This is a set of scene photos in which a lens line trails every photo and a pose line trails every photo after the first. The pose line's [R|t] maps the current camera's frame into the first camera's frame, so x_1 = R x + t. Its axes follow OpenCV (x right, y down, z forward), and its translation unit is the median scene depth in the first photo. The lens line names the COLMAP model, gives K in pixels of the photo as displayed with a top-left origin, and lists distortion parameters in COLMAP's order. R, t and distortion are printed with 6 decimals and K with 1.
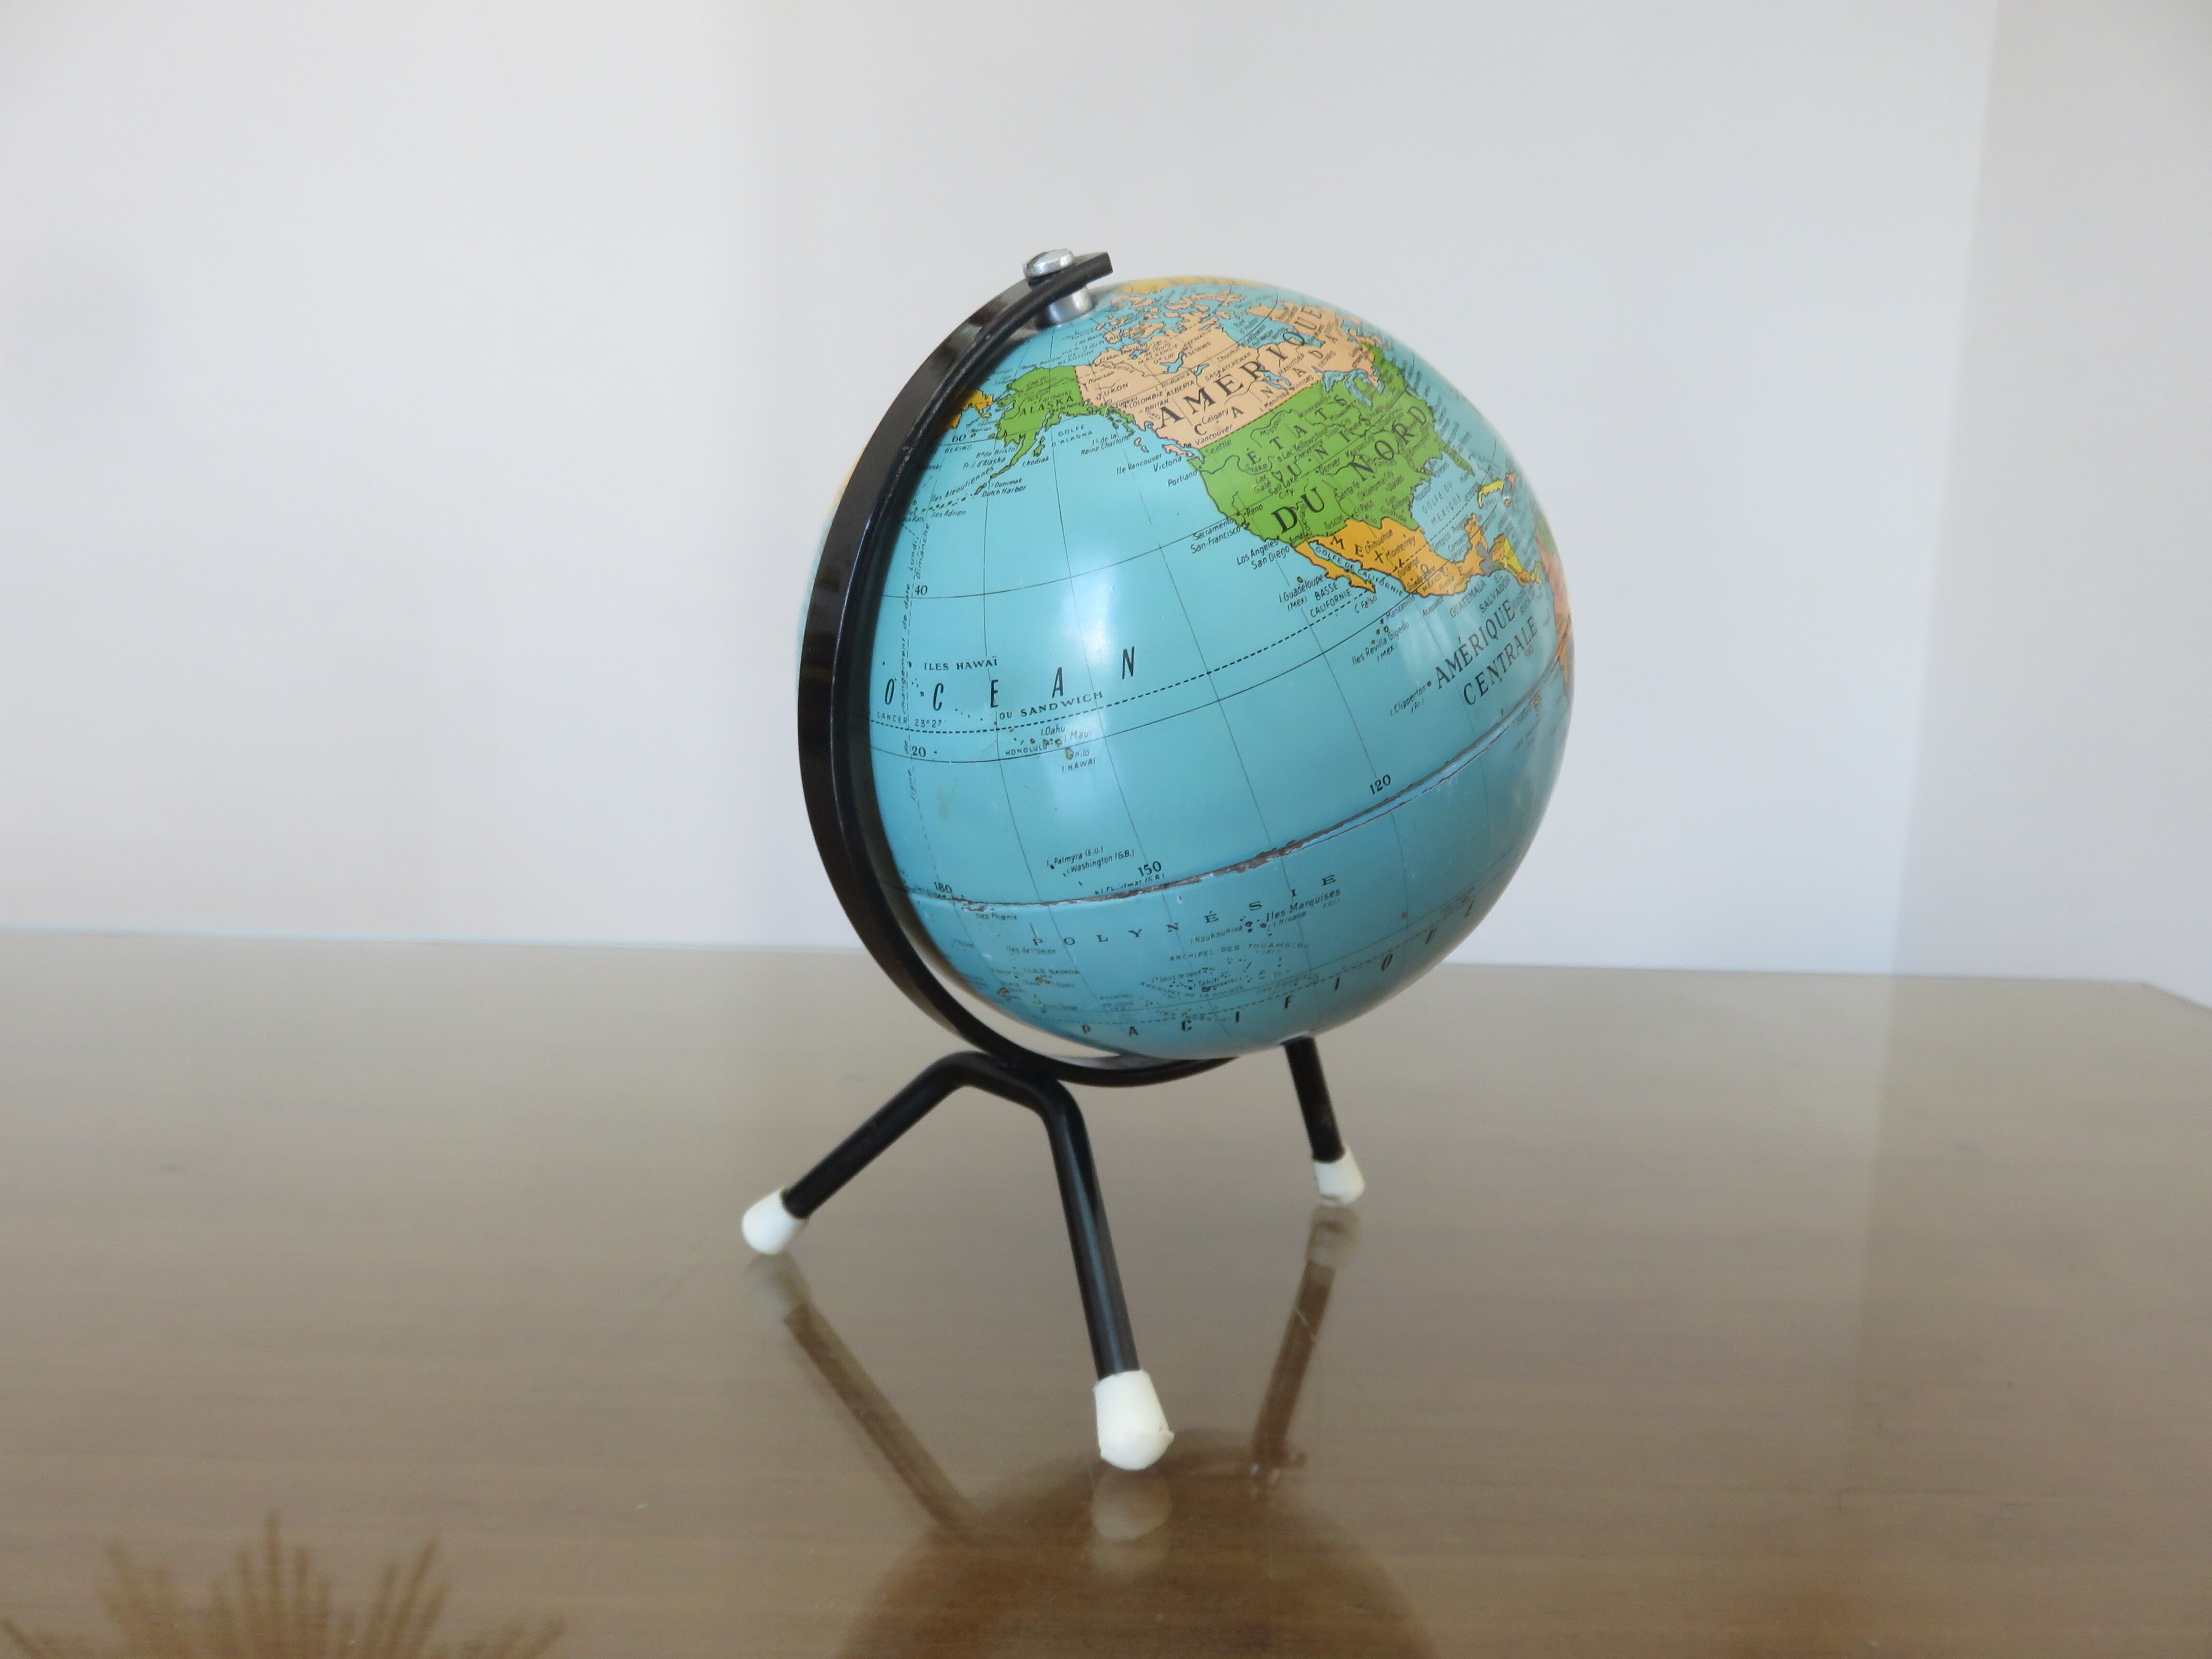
lens RADIAL K [[1656.2, 0, 1103.3], [0, 1656.2, 821.6], [0, 0, 1]] dist [-0.004719, -0.000950]
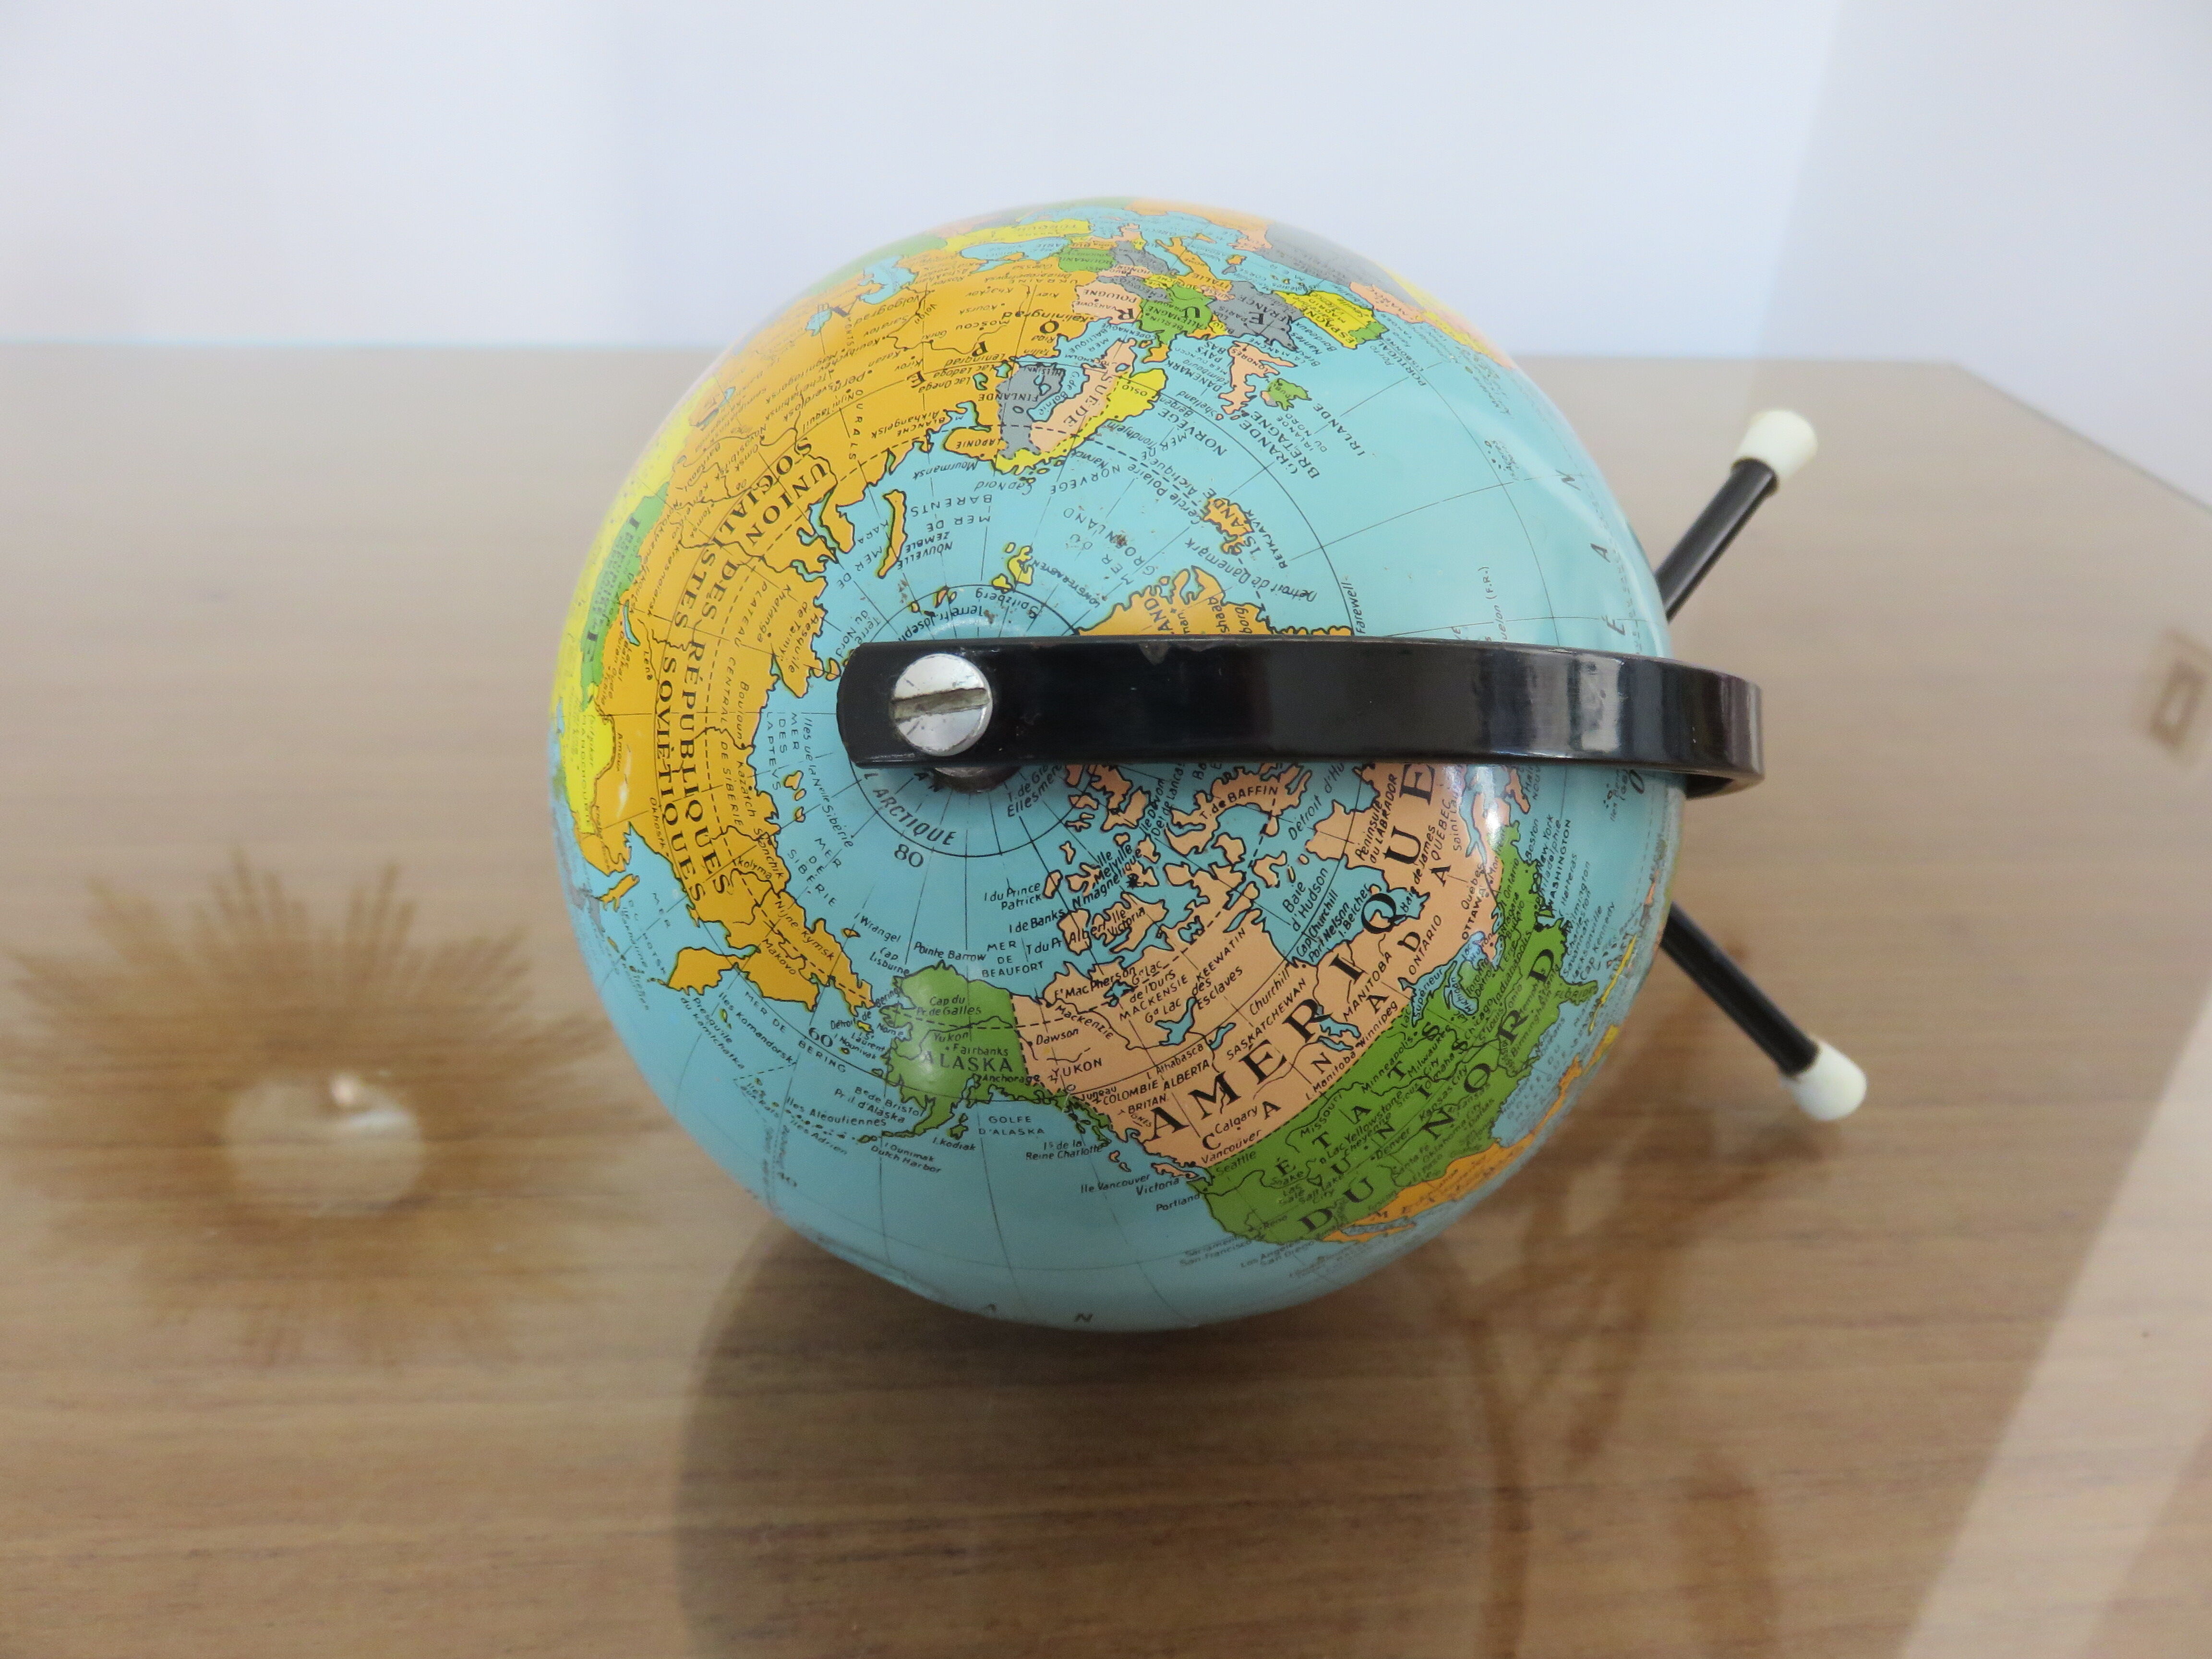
lens RADIAL K [[1656.2, 0, 1103.3], [0, 1656.2, 821.6], [0, 0, 1]] dist [-0.004719, -0.000950]
pose [[0.992367, -0.046997, 0.114009, -0.050595], [-0.071405, 0.534770, 0.841975, -0.831197], [-0.100539, -0.843690, 0.527332, 0.753126]]
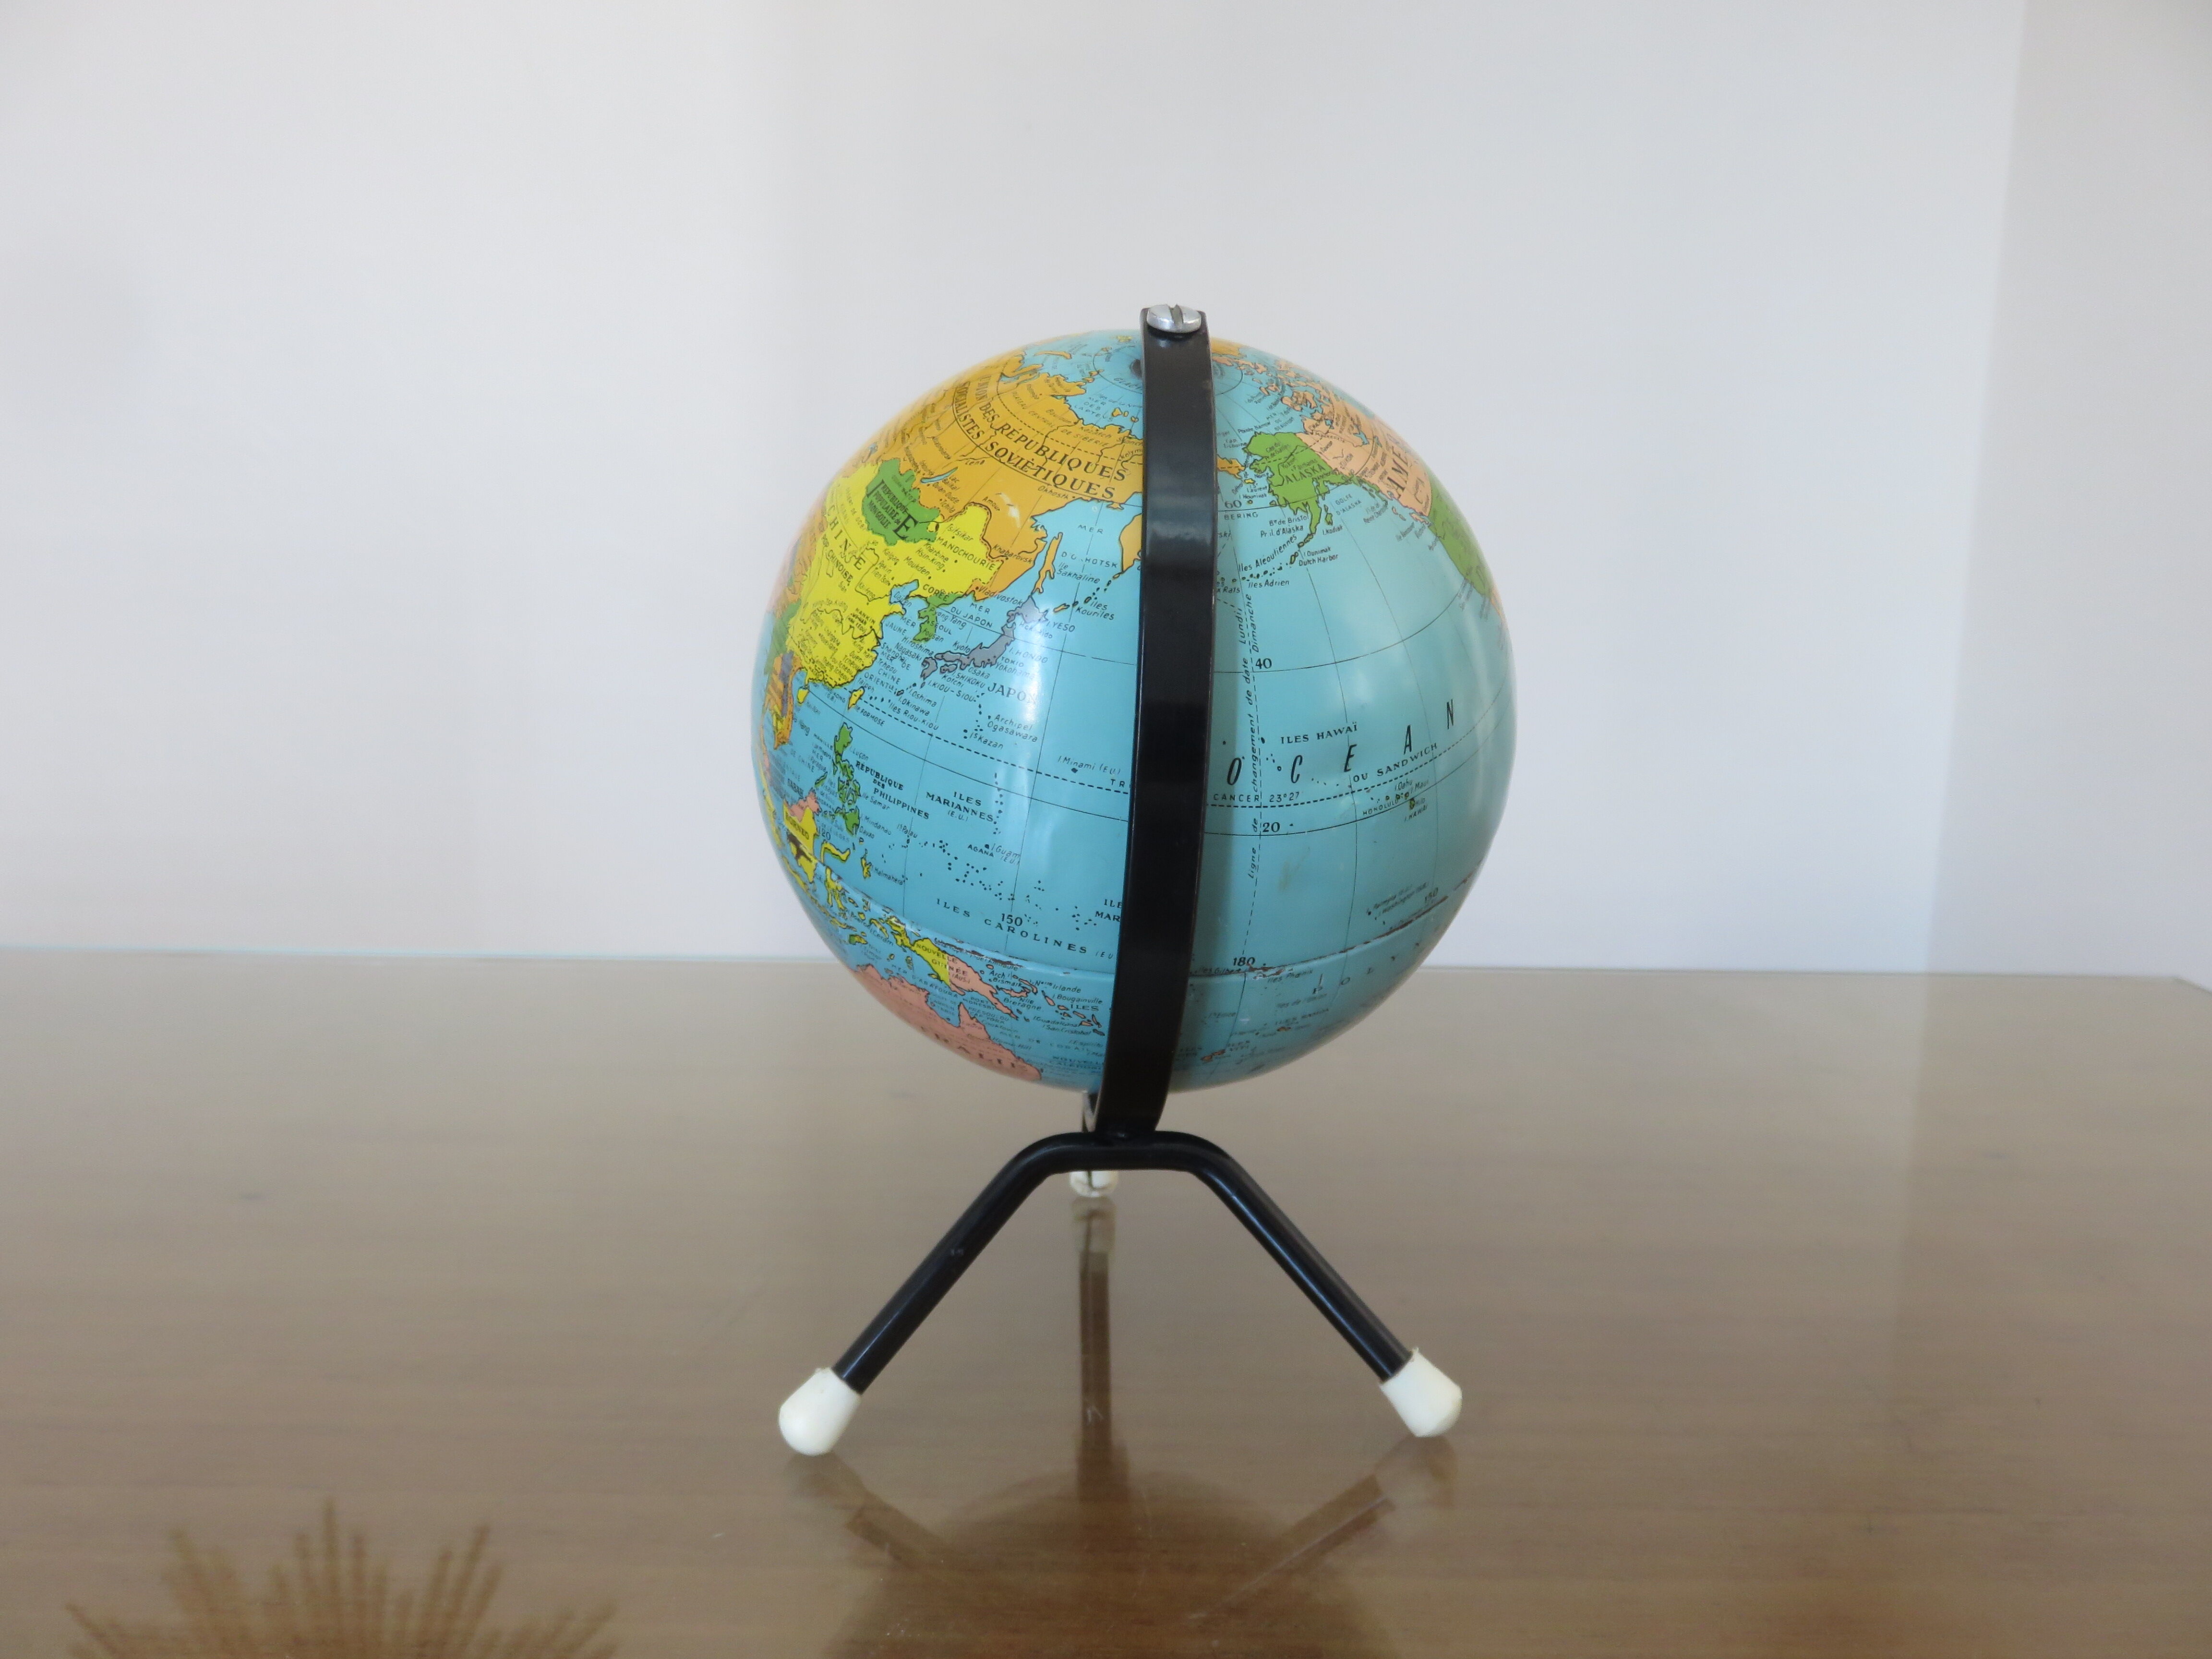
lens RADIAL K [[1656.2, 0, 1103.3], [0, 1656.2, 821.6], [0, 0, 1]] dist [-0.004719, -0.000950]
pose [[0.592224, -0.163295, 0.789054, -0.962046], [0.139605, 0.985234, 0.099114, -0.159745], [-0.793588, 0.051459, 0.606276, 0.494311]]
